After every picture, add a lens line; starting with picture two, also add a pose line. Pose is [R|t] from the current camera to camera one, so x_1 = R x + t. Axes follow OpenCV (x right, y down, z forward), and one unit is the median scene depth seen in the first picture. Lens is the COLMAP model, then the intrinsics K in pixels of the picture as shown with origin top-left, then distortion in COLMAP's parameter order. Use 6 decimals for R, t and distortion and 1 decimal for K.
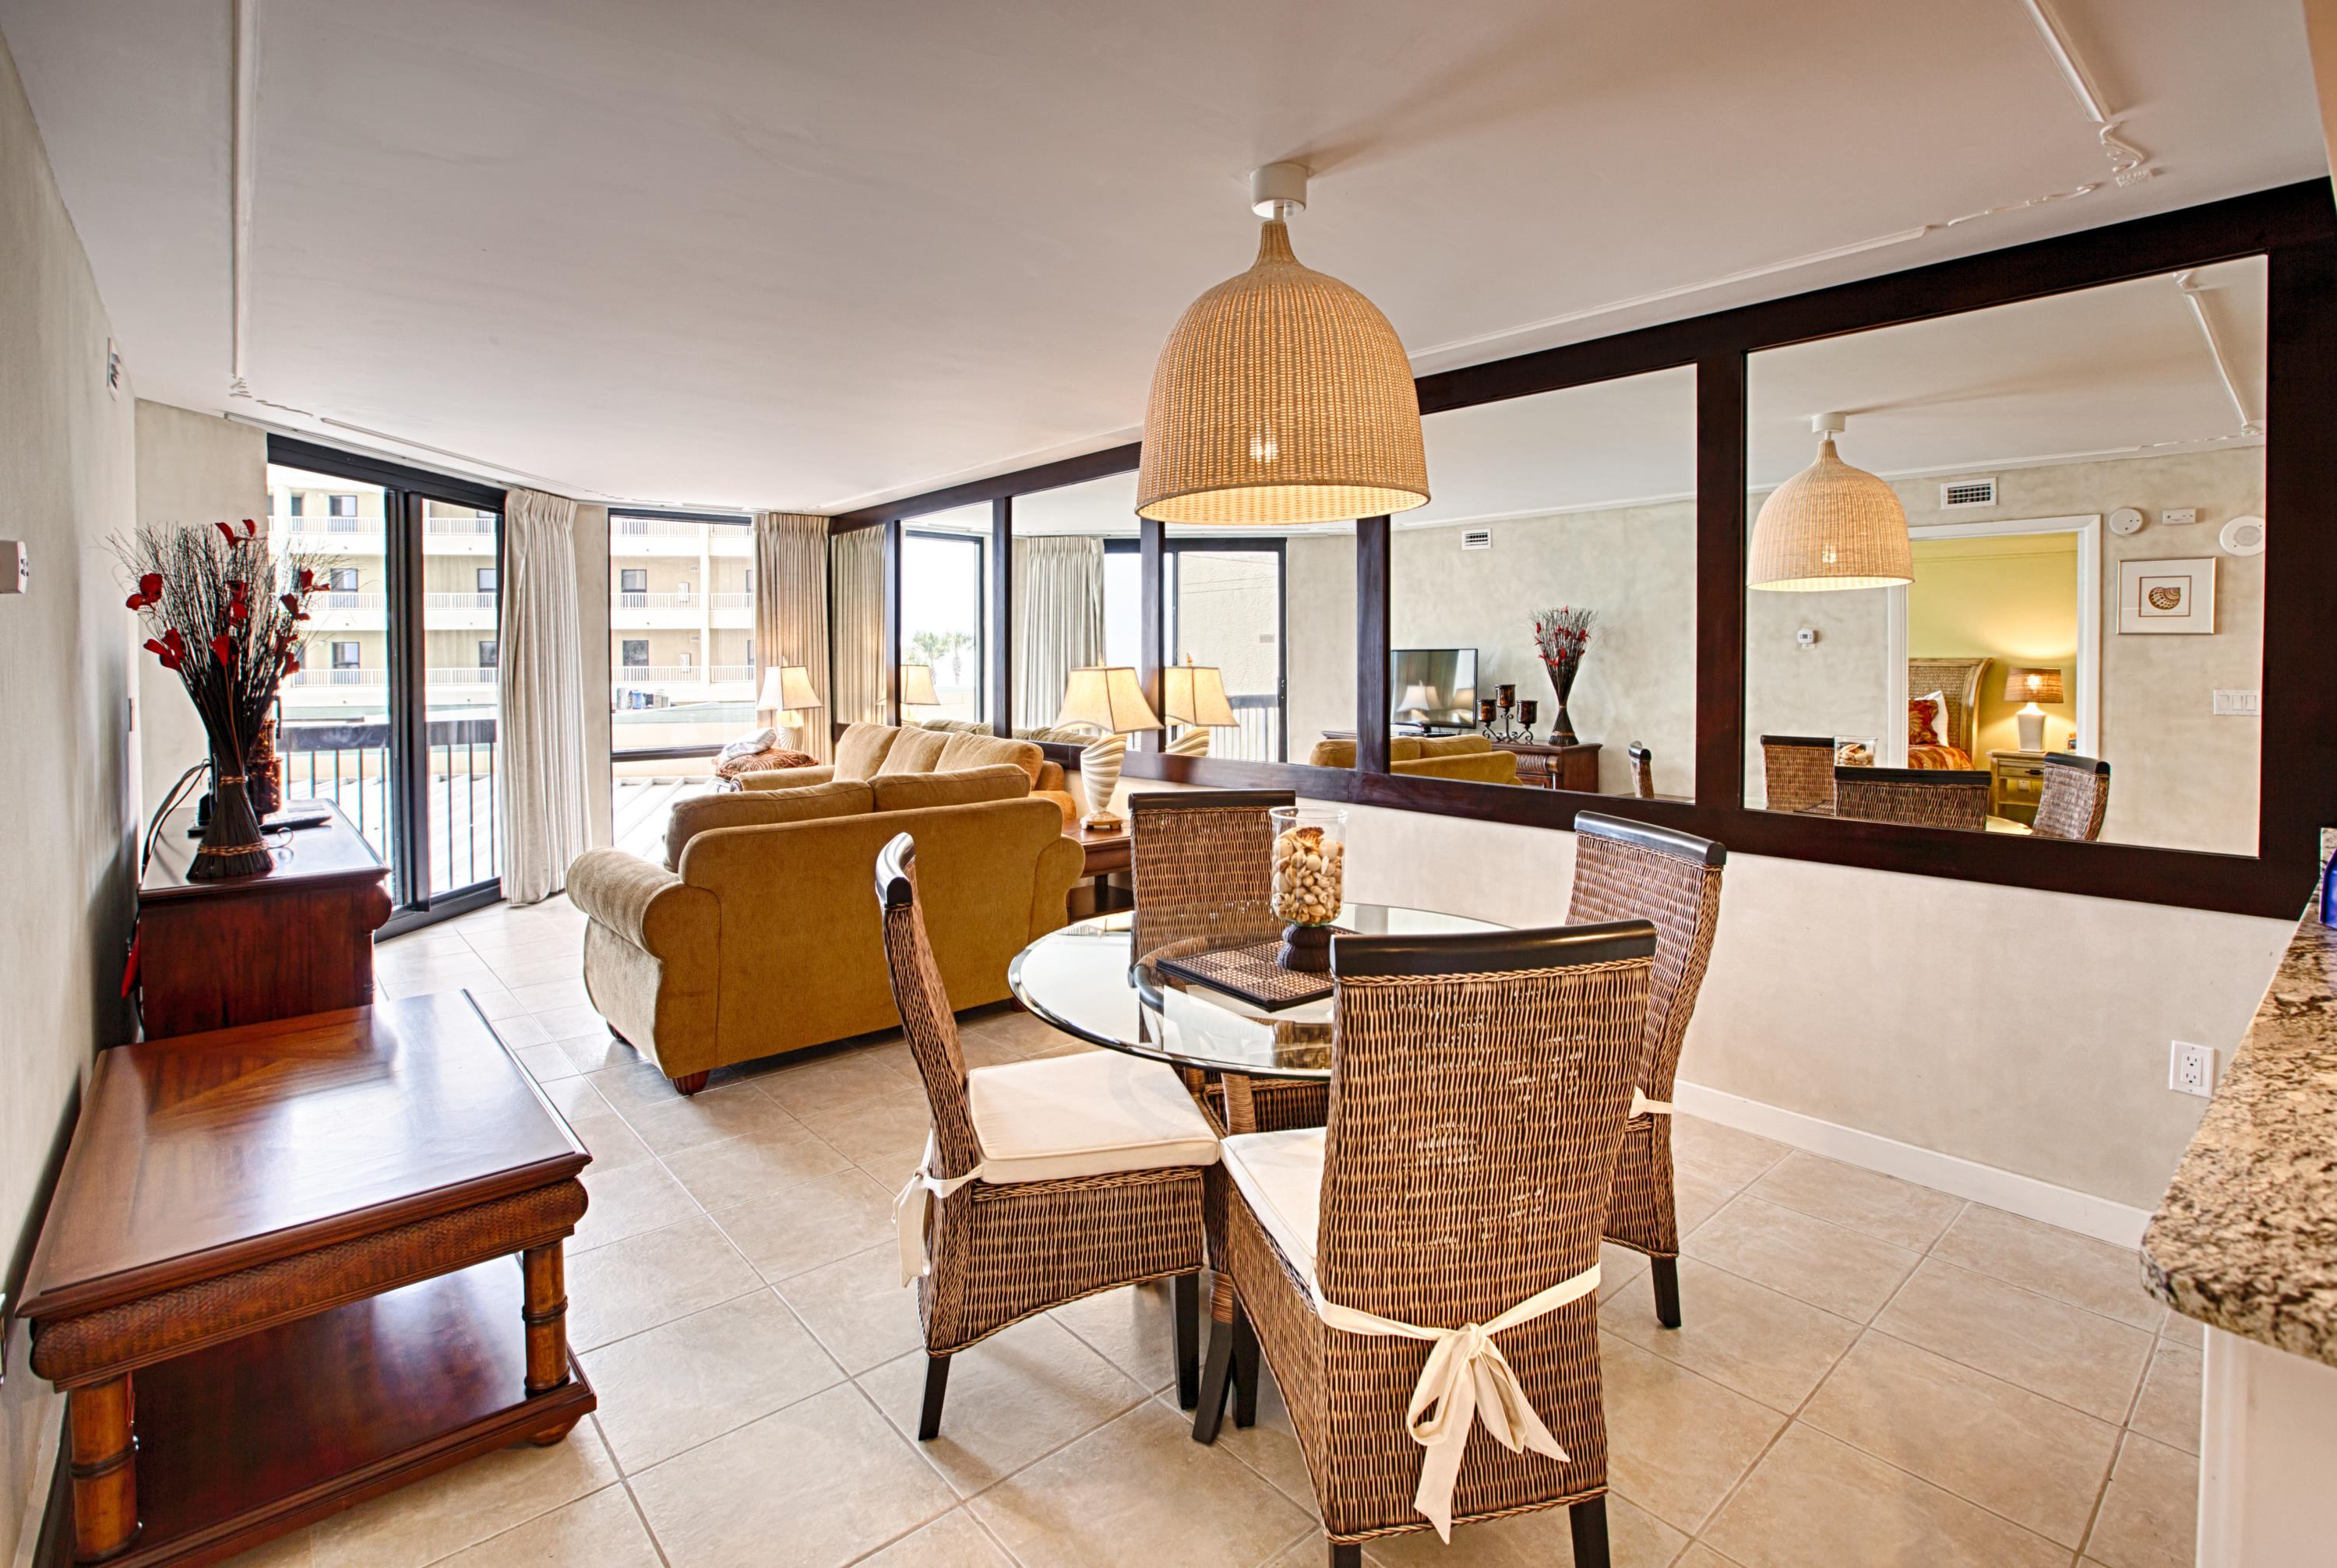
lens RADIAL K [[1086.0, 0, 1182.8], [0, 1086.0, 686.8], [0, 0, 1]] dist [-0.026986, 0.014266]
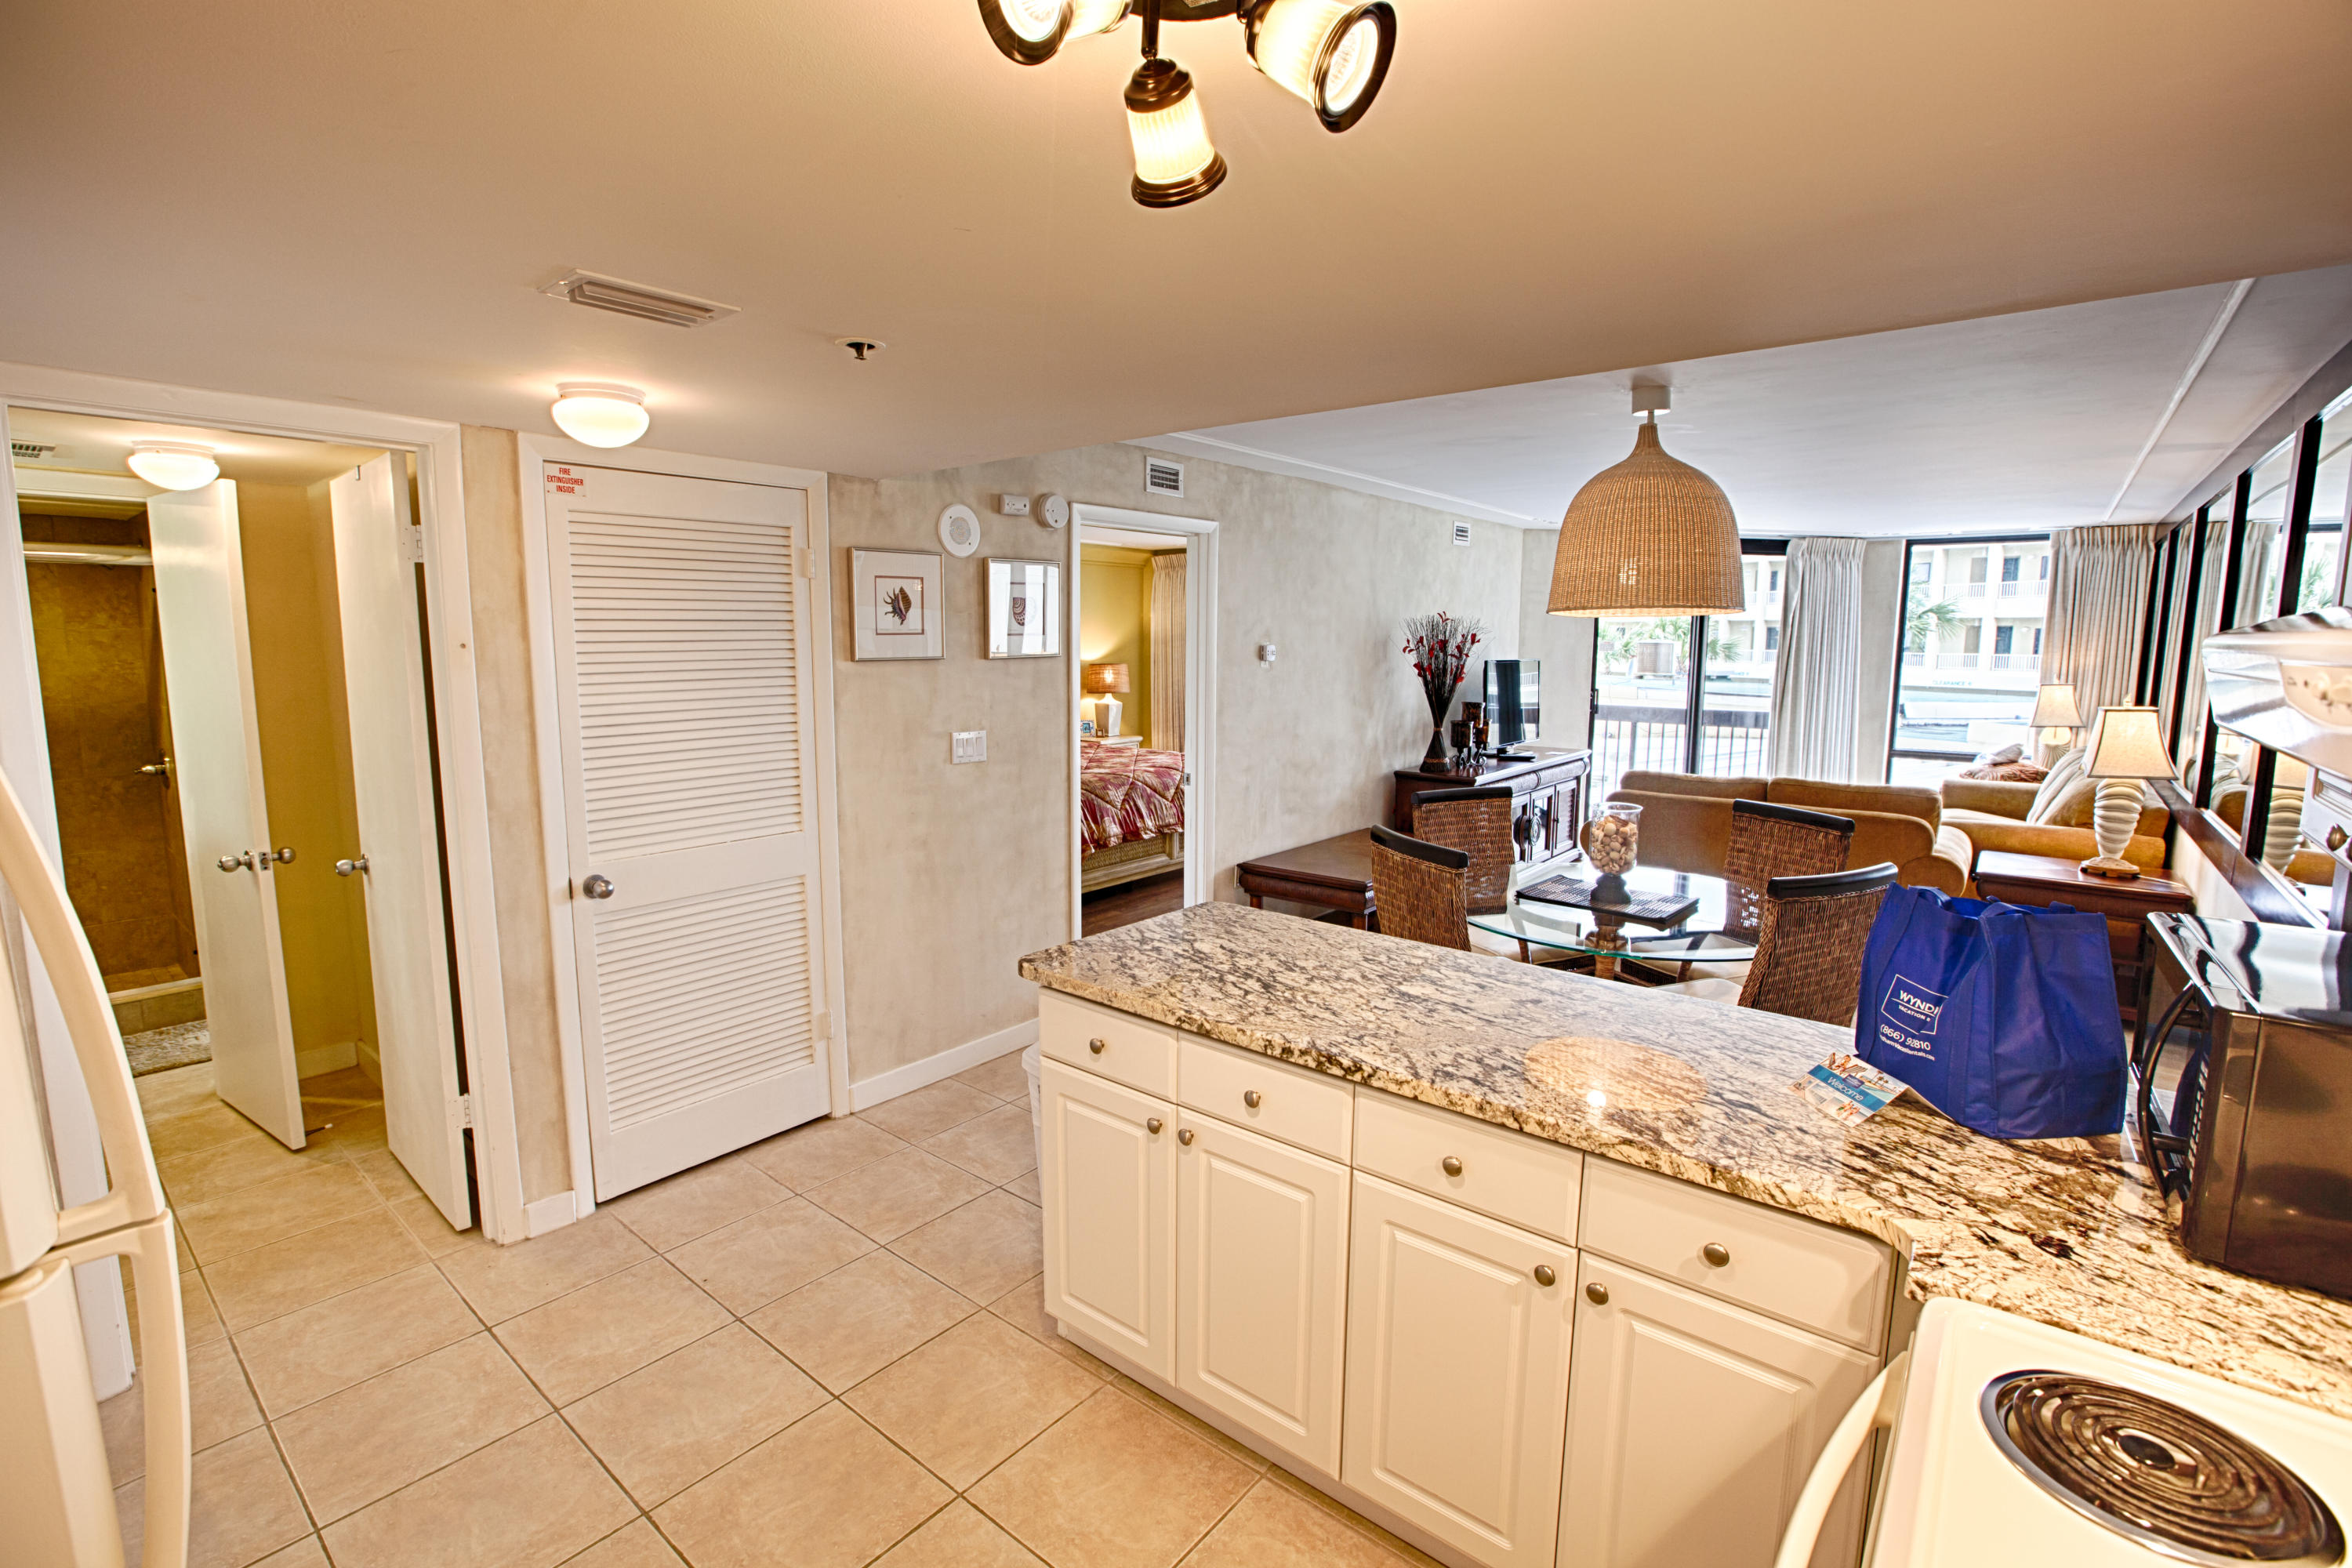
lens RADIAL K [[1093.0, 0, 1165.5], [0, 1093.0, 790.0], [0, 0, 1]] dist [-0.026986, 0.014266]
pose [[0.156761, 0.144545, -0.977002, 0.881469], [-0.033603, 0.989440, 0.140993, -0.062581], [0.987065, 0.010727, 0.159963, 0.060774]]
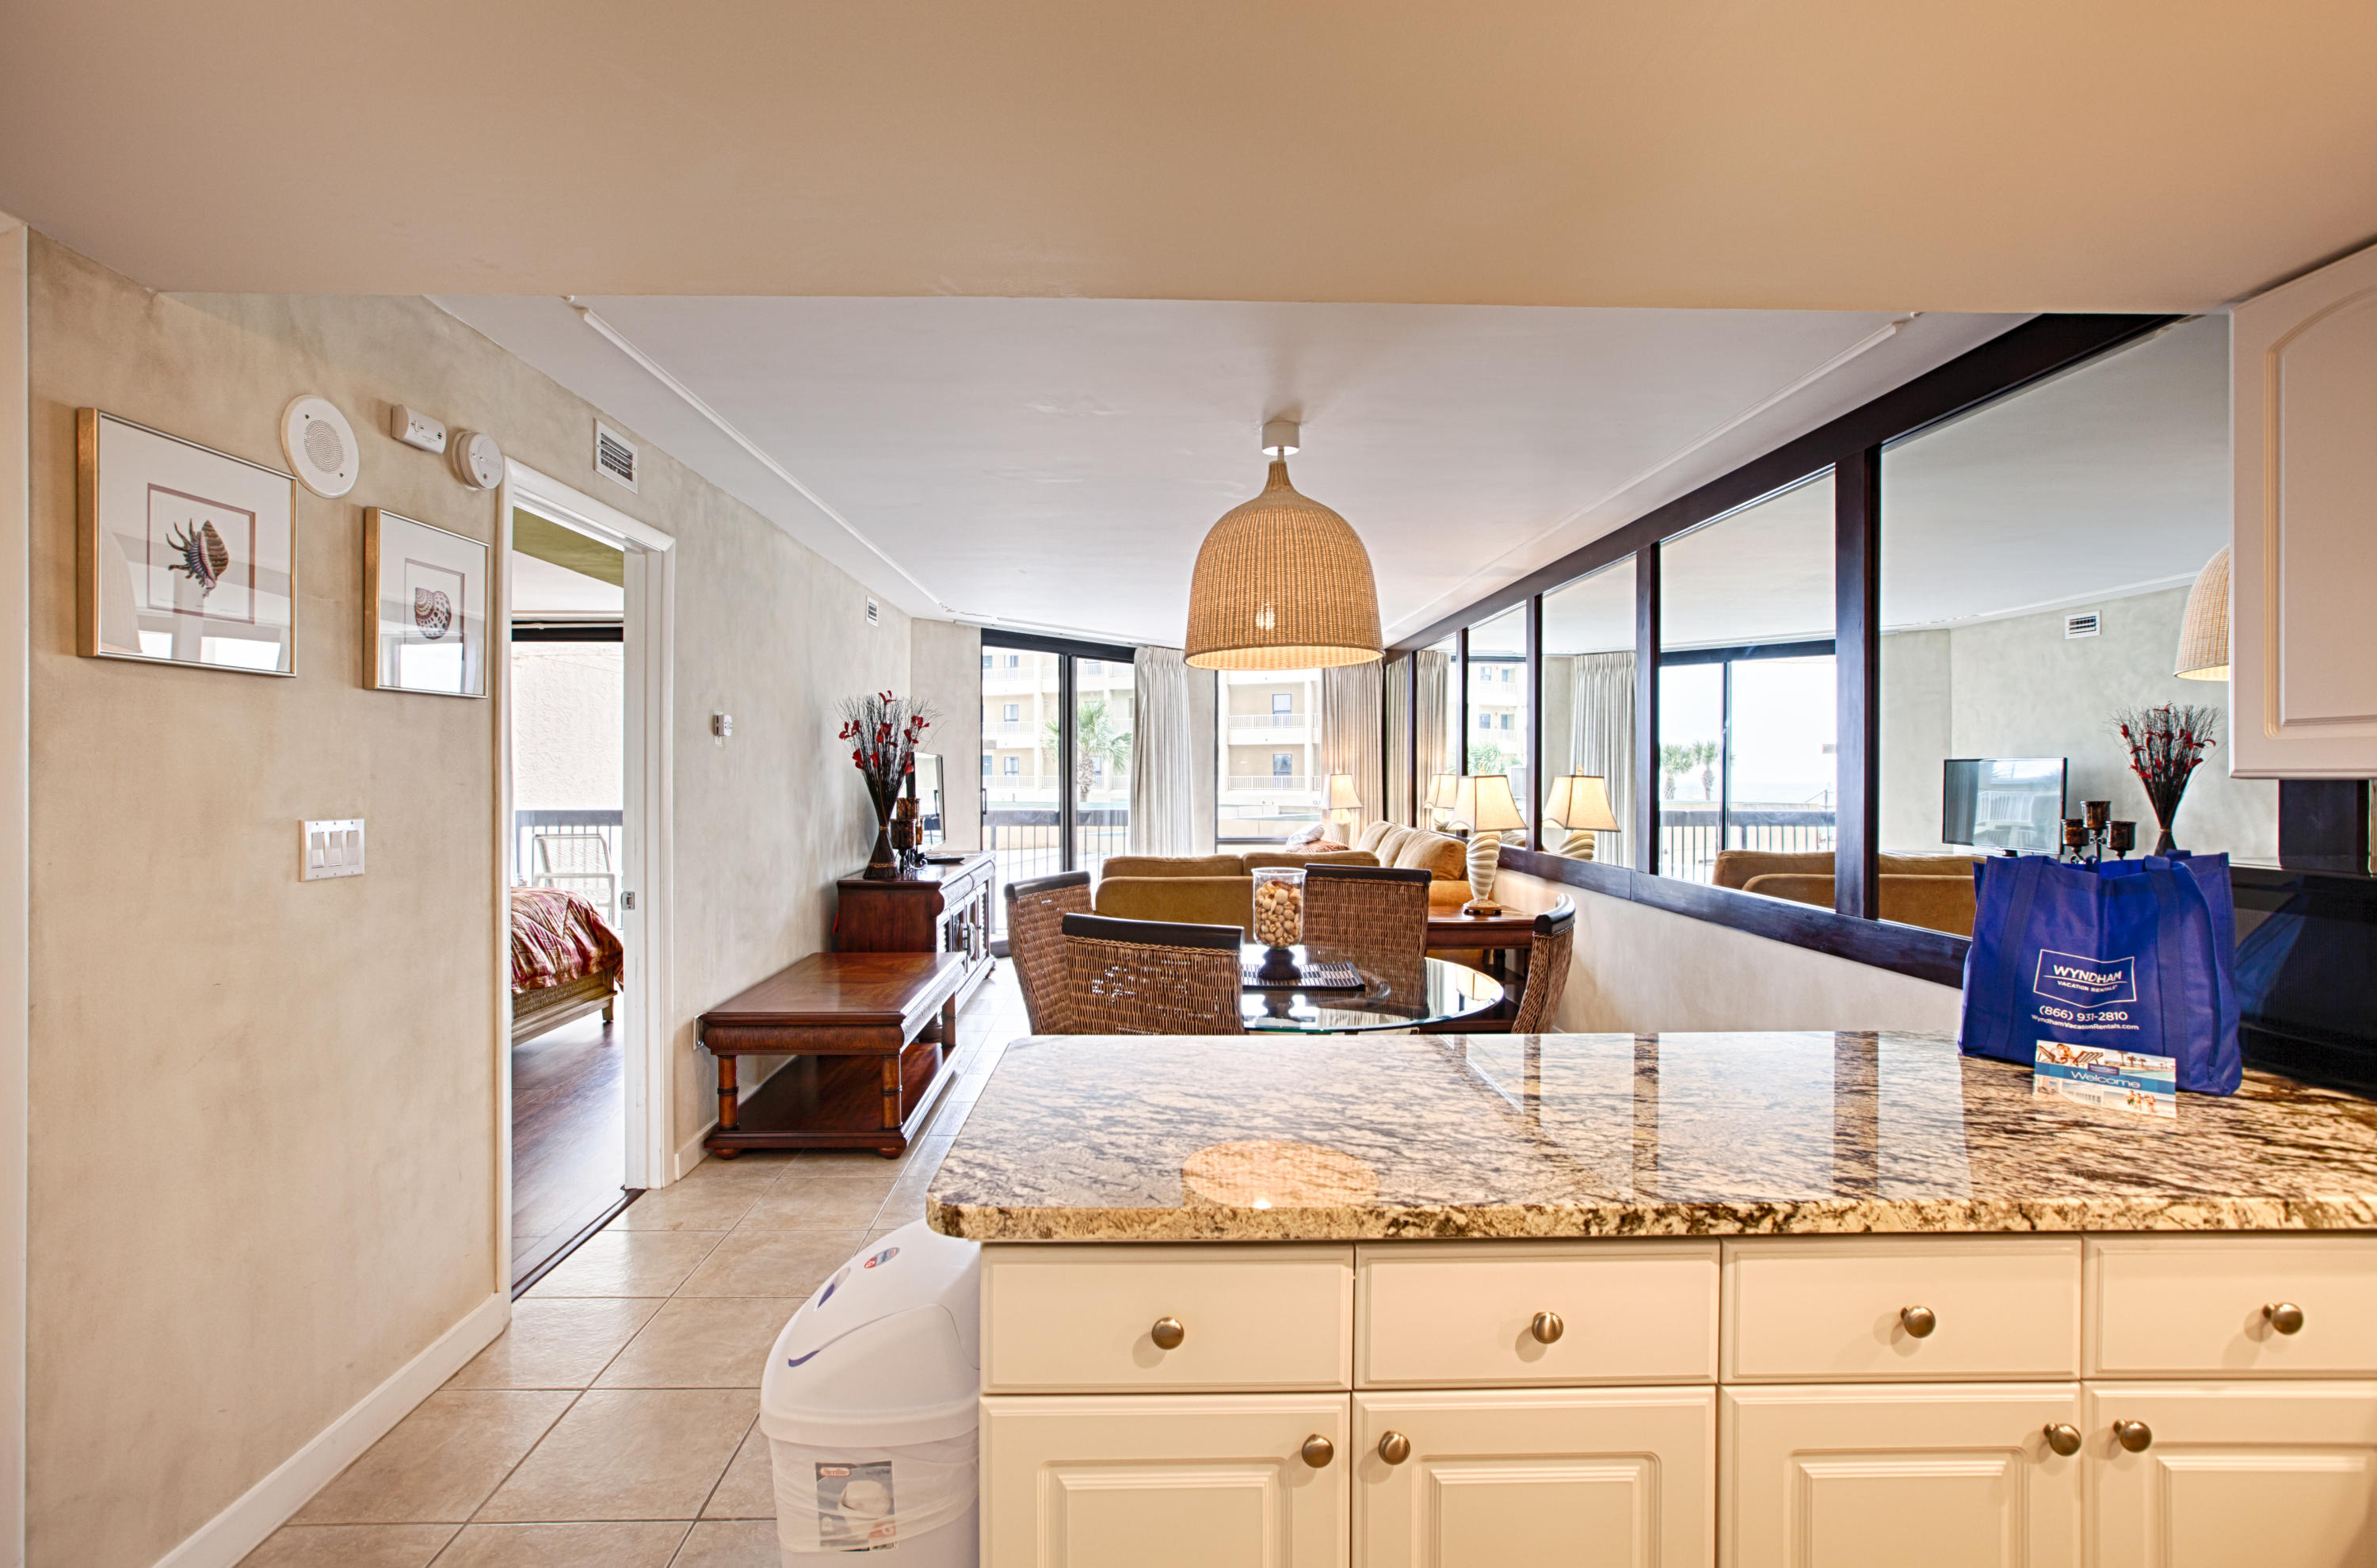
lens RADIAL K [[1104.6, 0, 1194.7], [0, 1104.6, 766.2], [0, 0, 1]] dist [-0.026986, 0.014266]
pose [[0.770656, 0.001034, -0.637251, 0.532449], [-0.021232, 0.999485, -0.024055, 0.009042], [0.636898, 0.032068, 0.770281, -0.100256]]
